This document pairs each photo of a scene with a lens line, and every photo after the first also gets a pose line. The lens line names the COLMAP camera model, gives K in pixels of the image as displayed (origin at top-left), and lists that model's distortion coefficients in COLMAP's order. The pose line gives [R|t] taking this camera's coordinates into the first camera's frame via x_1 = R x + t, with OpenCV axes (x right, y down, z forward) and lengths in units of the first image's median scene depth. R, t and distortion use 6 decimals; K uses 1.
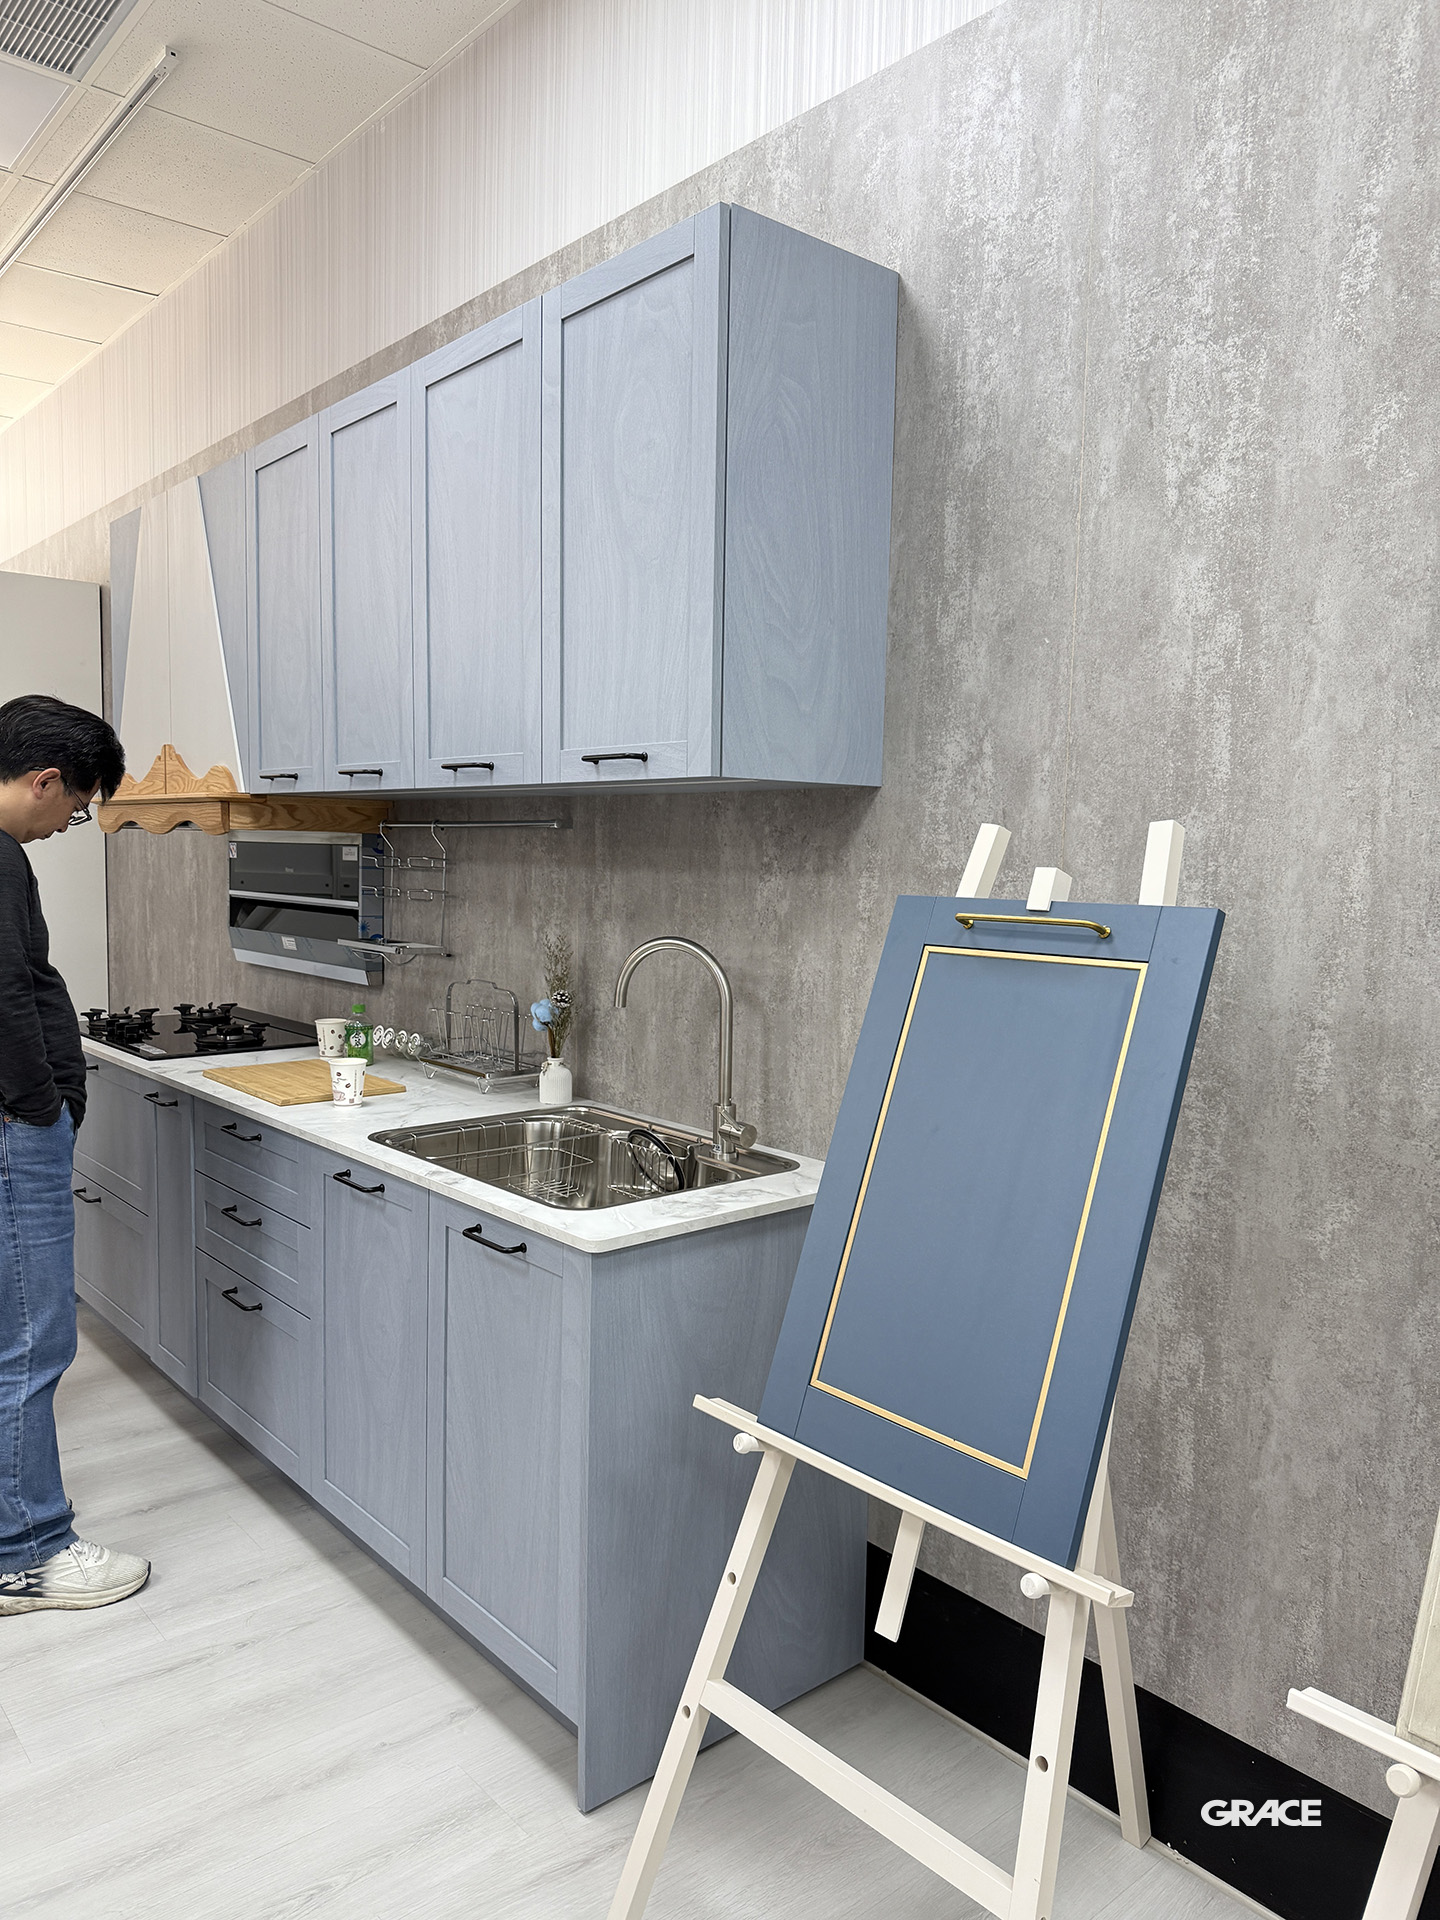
lens RADIAL K [[1331.5, 0, 715.5], [0, 1331.5, 965.1], [0, 0, 1]] dist [0.130974, -0.225230]
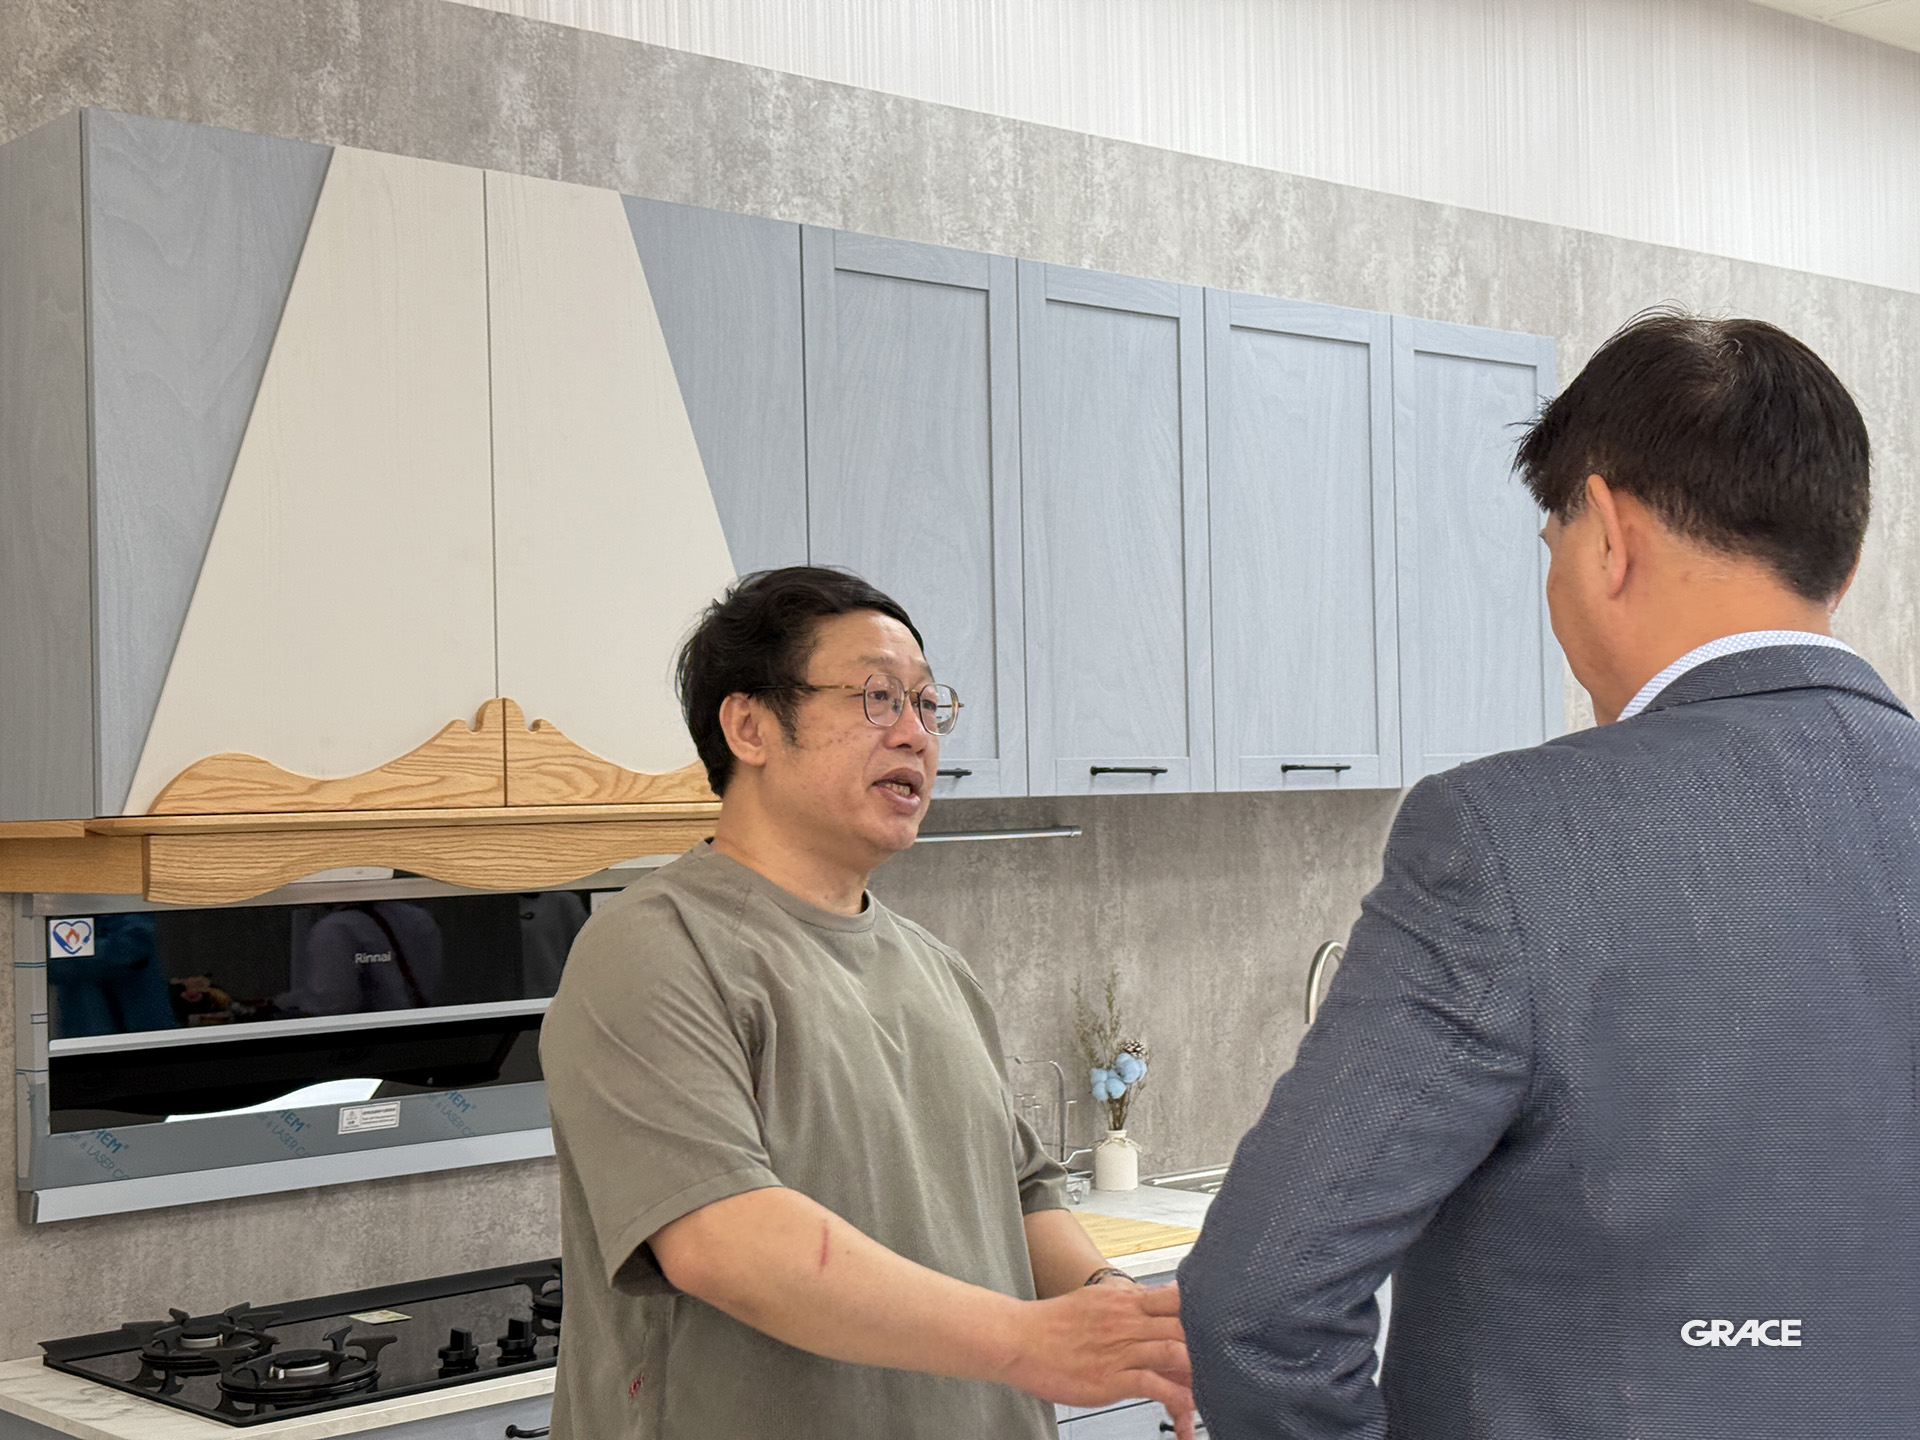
lens RADIAL K [[2655.2, 0, 971.5], [0, 2655.2, 724.7], [0, 0, 1]] dist [0.189670, -0.370076]
pose [[-0.002472, 0.010212, 0.999945, -1.952952], [0.110603, 0.993816, -0.009876, -0.185710], [-0.993862, 0.110572, -0.003586, 1.239469]]
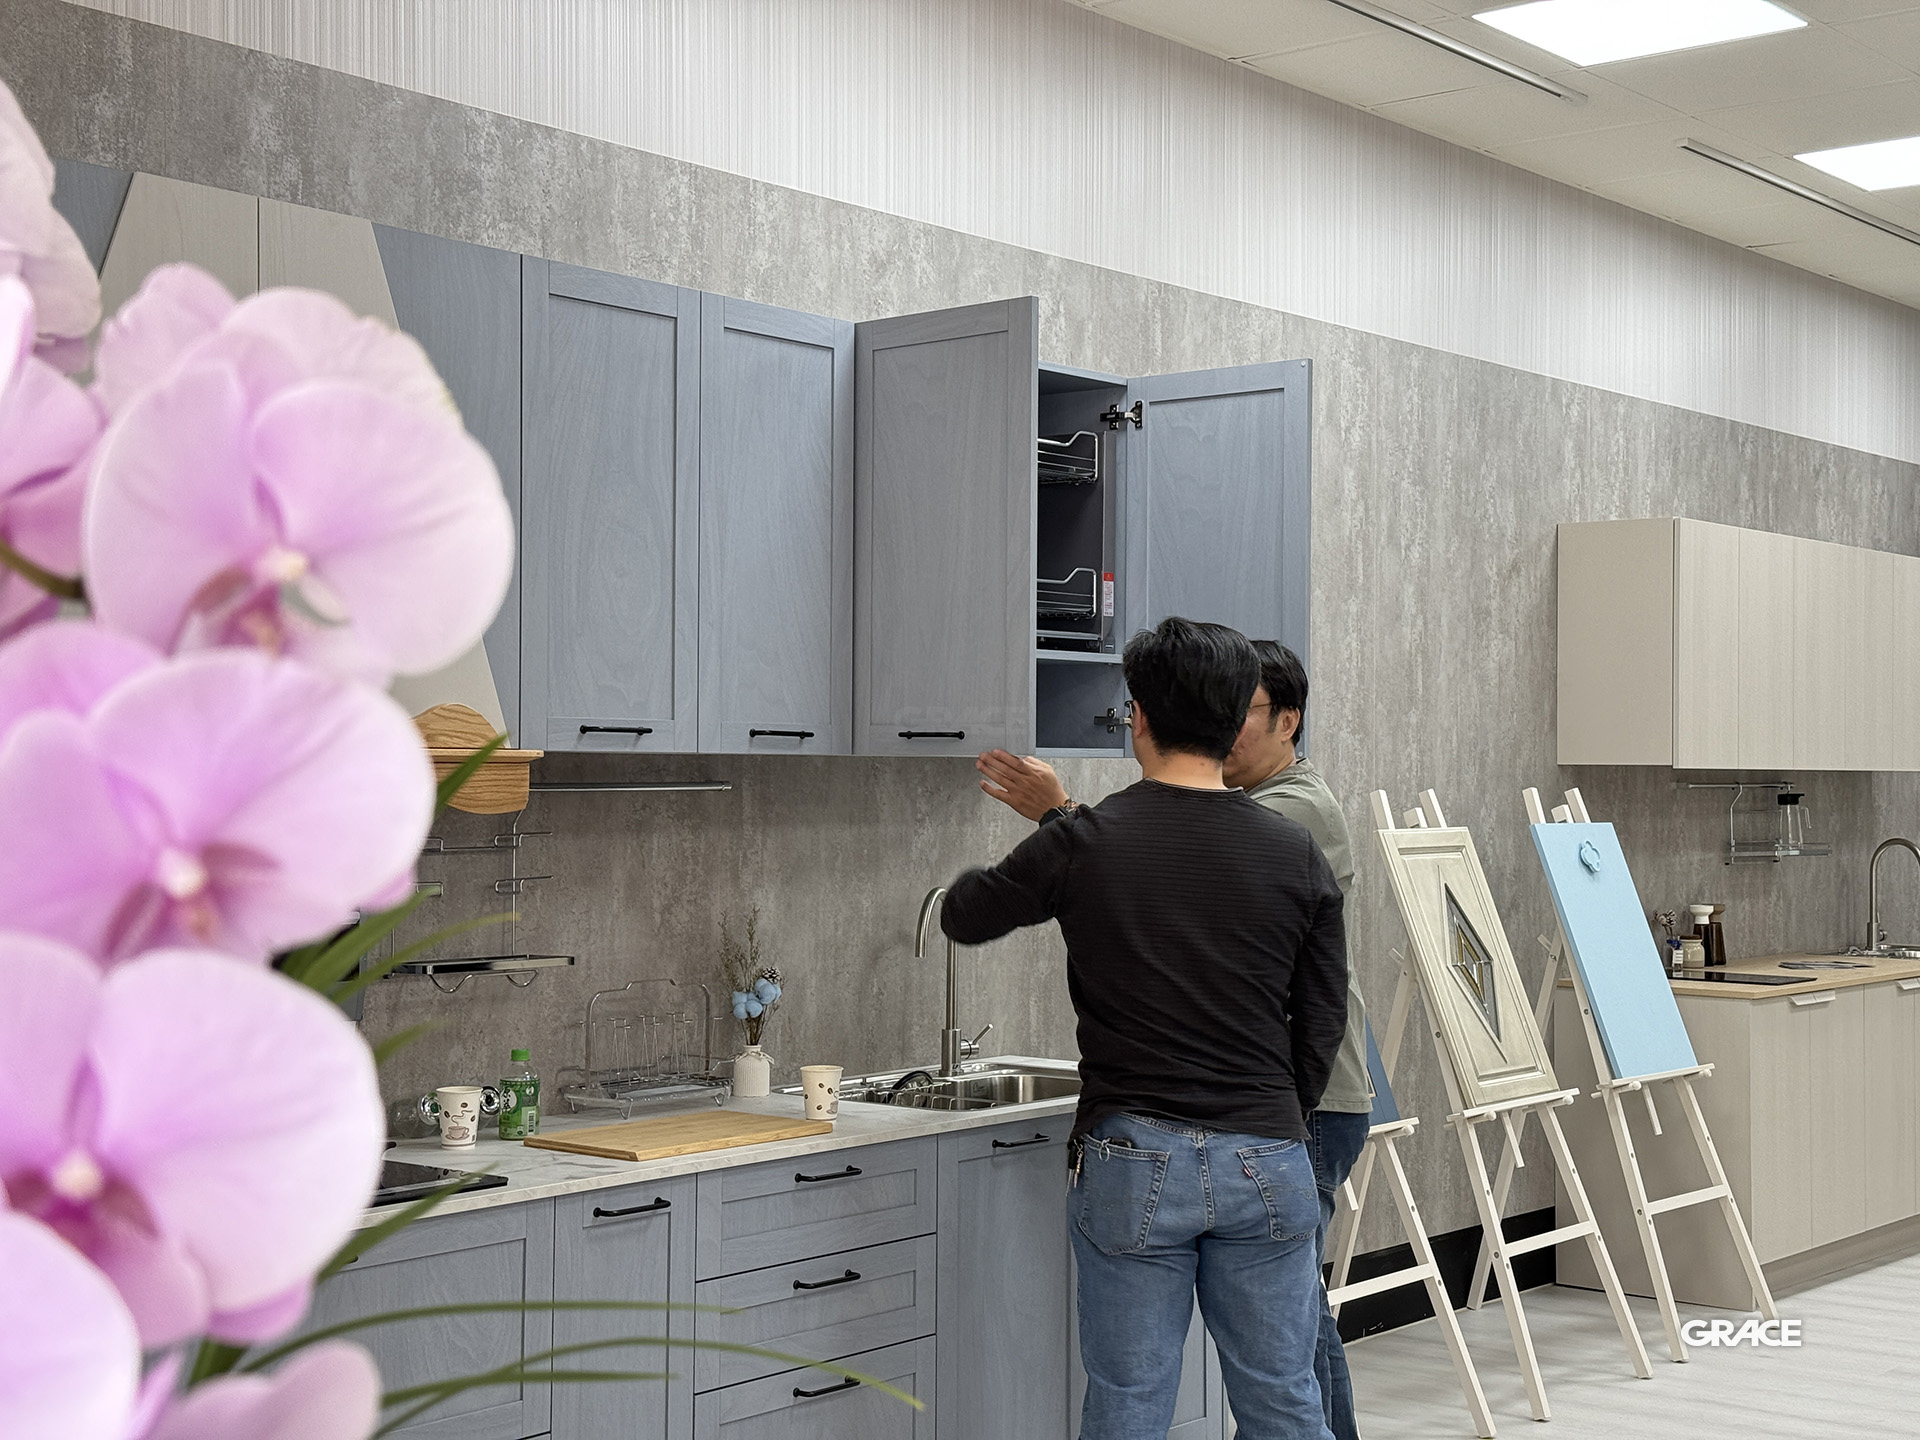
lens RADIAL K [[2653.0, 0, 953.6], [0, 2653.0, 726.4], [0, 0, 1]] dist [0.201703, -0.423736]
pose [[-0.161232, -0.001743, 0.986915, -2.229149], [0.077815, 0.996863, 0.014473, -0.186580], [-0.983844, 0.079130, -0.160591, 1.326453]]
